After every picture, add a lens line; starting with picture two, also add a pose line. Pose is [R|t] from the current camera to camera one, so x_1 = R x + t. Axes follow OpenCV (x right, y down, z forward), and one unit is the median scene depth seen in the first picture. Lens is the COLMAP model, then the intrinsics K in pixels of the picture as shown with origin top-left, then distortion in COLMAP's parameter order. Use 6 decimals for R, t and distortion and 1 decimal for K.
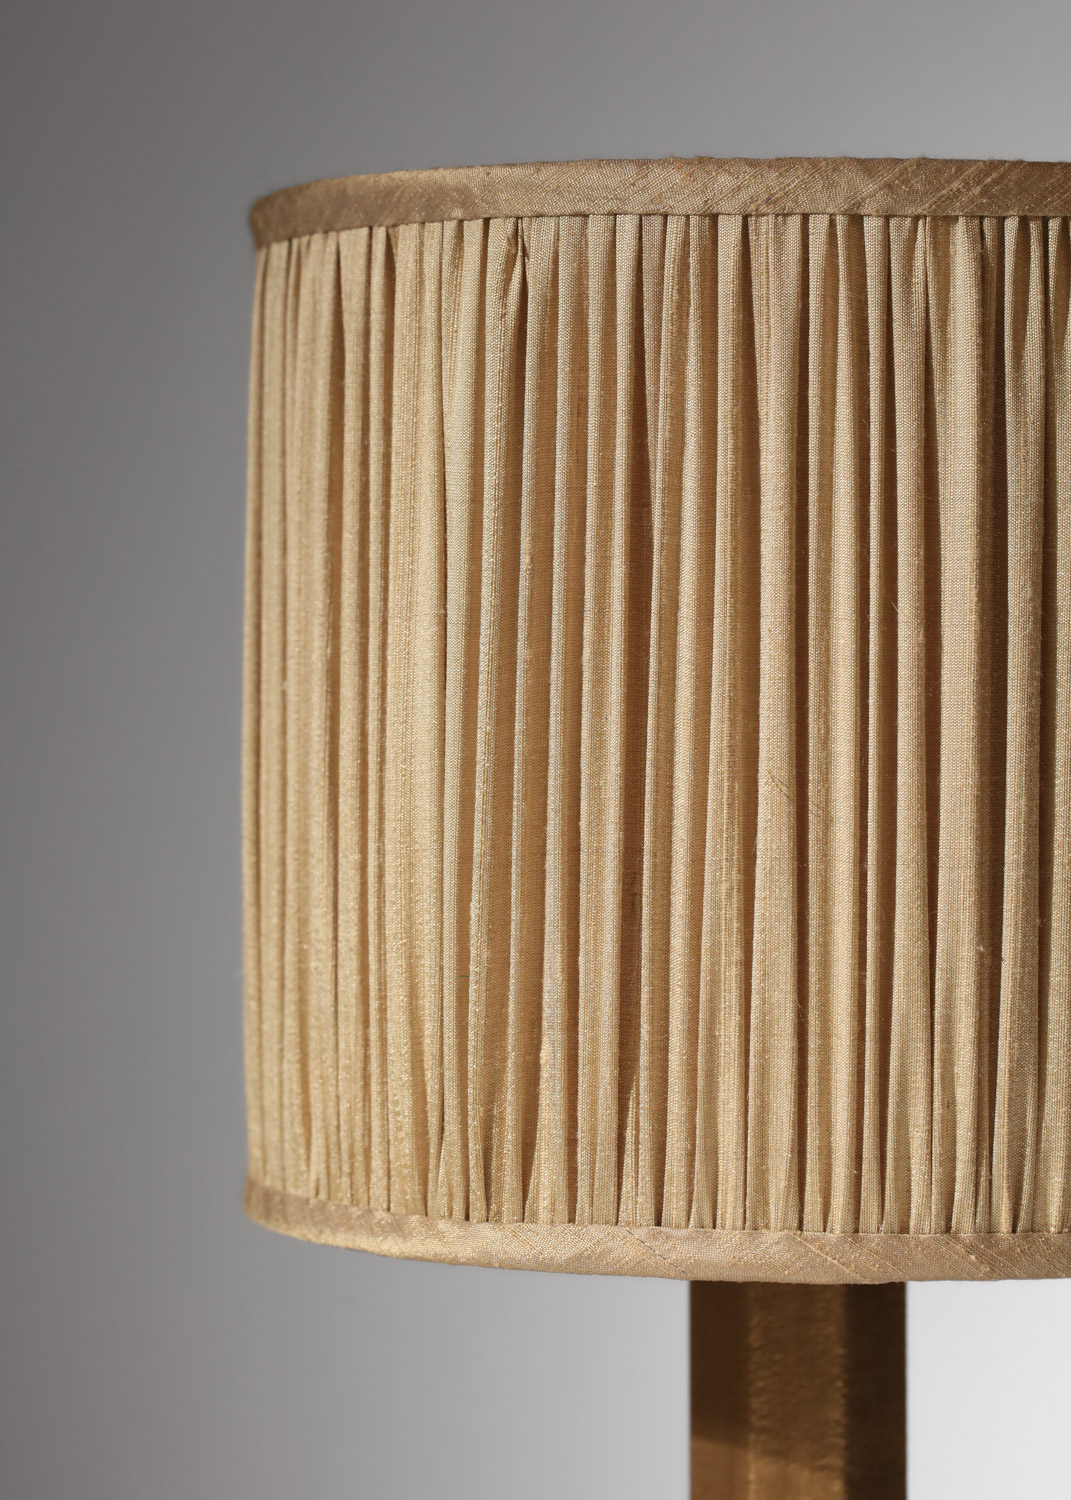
lens RADIAL K [[5143.7, 0, 541.7], [0, 5143.7, 802.9], [0, 0, 1]] dist [-0.024303, 0.000000]
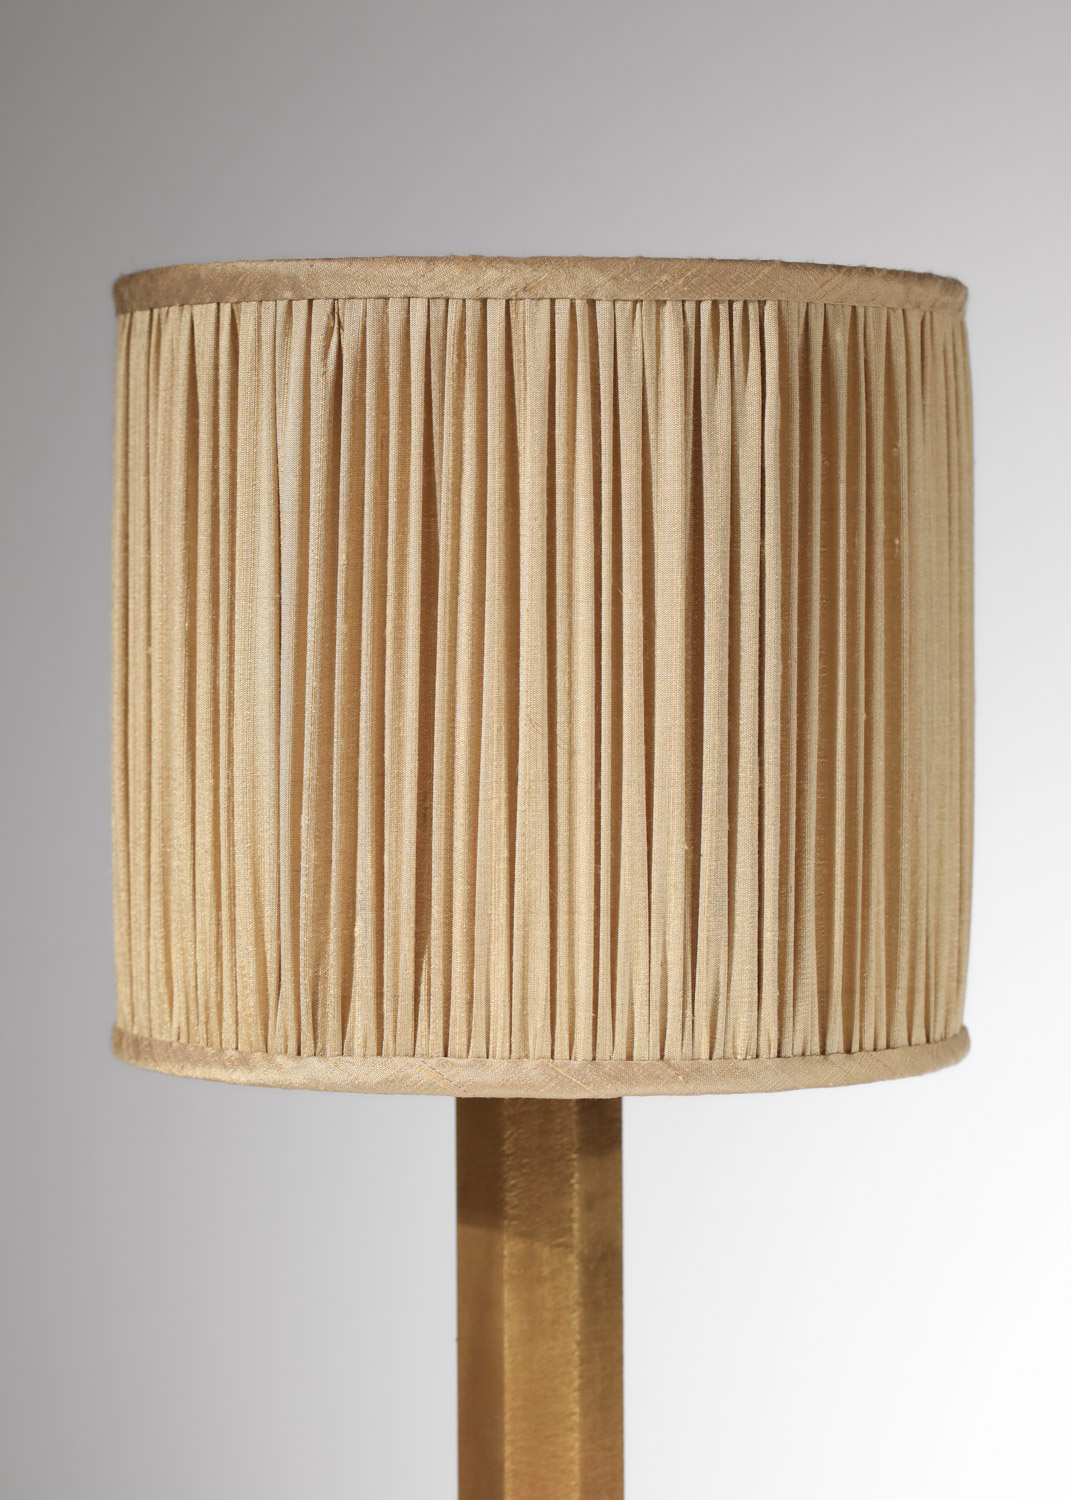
lens RADIAL K [[5143.7, 0, 540.7], [0, 5143.7, 753.2], [0, 0, 1]] dist [-0.024303, 0.000000]
pose [[0.996861, -0.005965, 0.078950, -0.057428], [0.005371, 0.999956, 0.007741, -0.006640], [-0.078993, -0.007293, 0.996848, -0.329596]]
